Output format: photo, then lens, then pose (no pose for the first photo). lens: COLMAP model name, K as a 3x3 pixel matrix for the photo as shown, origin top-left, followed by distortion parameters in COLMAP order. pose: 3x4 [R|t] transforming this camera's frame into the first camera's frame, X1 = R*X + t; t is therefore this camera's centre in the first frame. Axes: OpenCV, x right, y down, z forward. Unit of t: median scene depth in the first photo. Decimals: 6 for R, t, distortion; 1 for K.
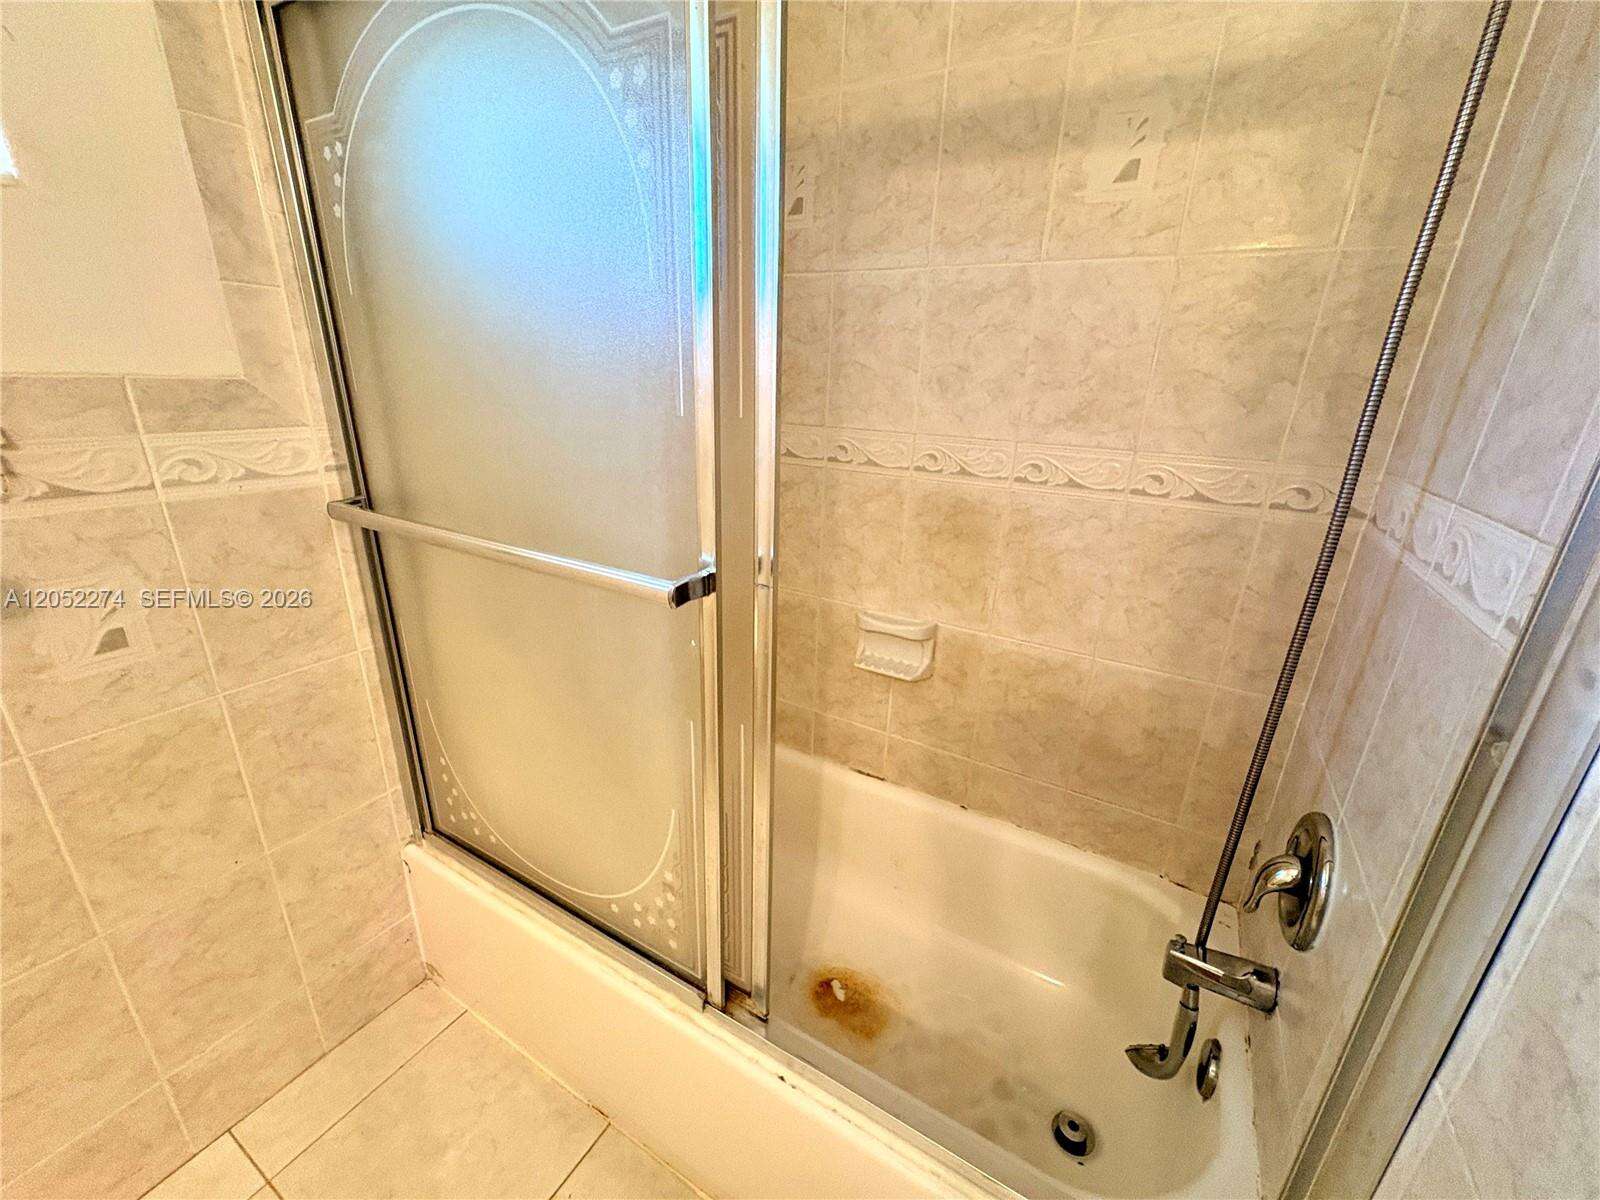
lens RADIAL K [[637.2, 0, 800.0], [0, 637.2, 600.0], [0, 0, 1]] dist [-0.001450, -0.000056]
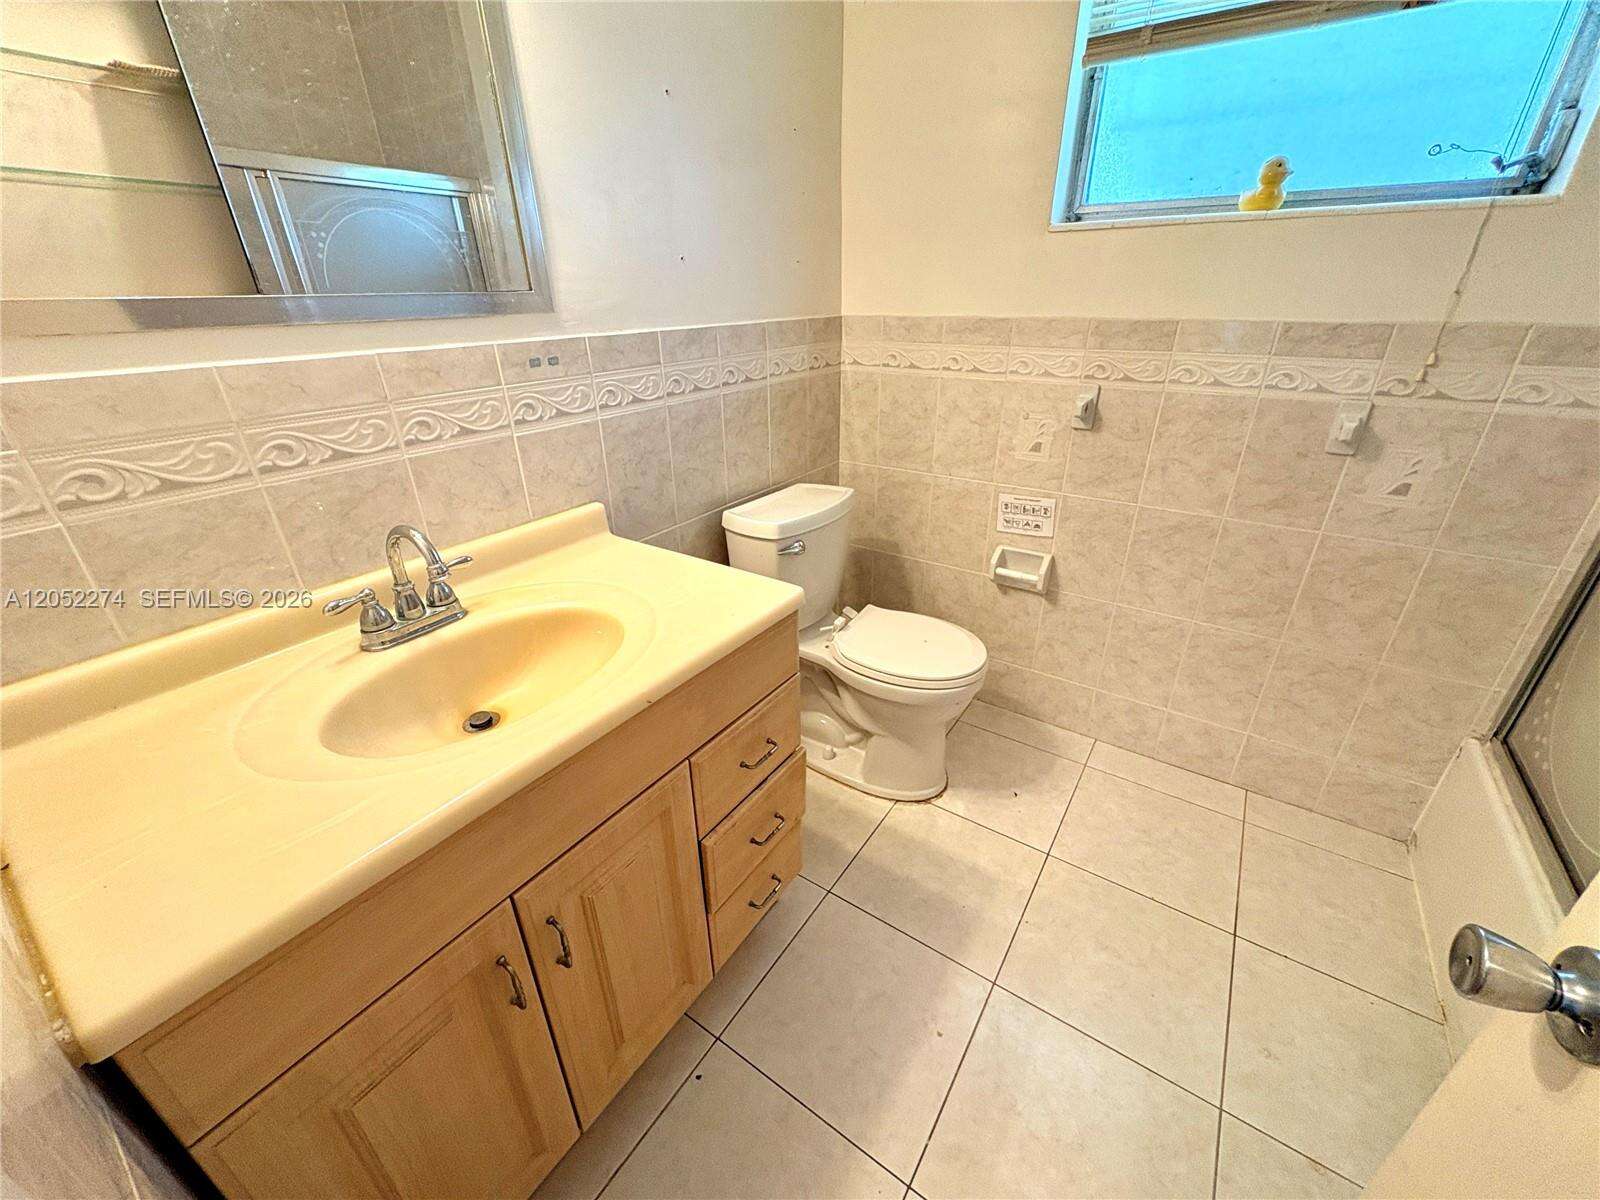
lens RADIAL K [[642.0, 0, 800.0], [0, 642.0, 600.0], [0, 0, 1]] dist [-0.000974, -0.000241]
pose [[-0.068555, 0.410875, -0.909111, 0.467913], [-0.322641, 0.853154, 0.409915, 0.094126], [0.944035, 0.321418, 0.074077, -0.359192]]
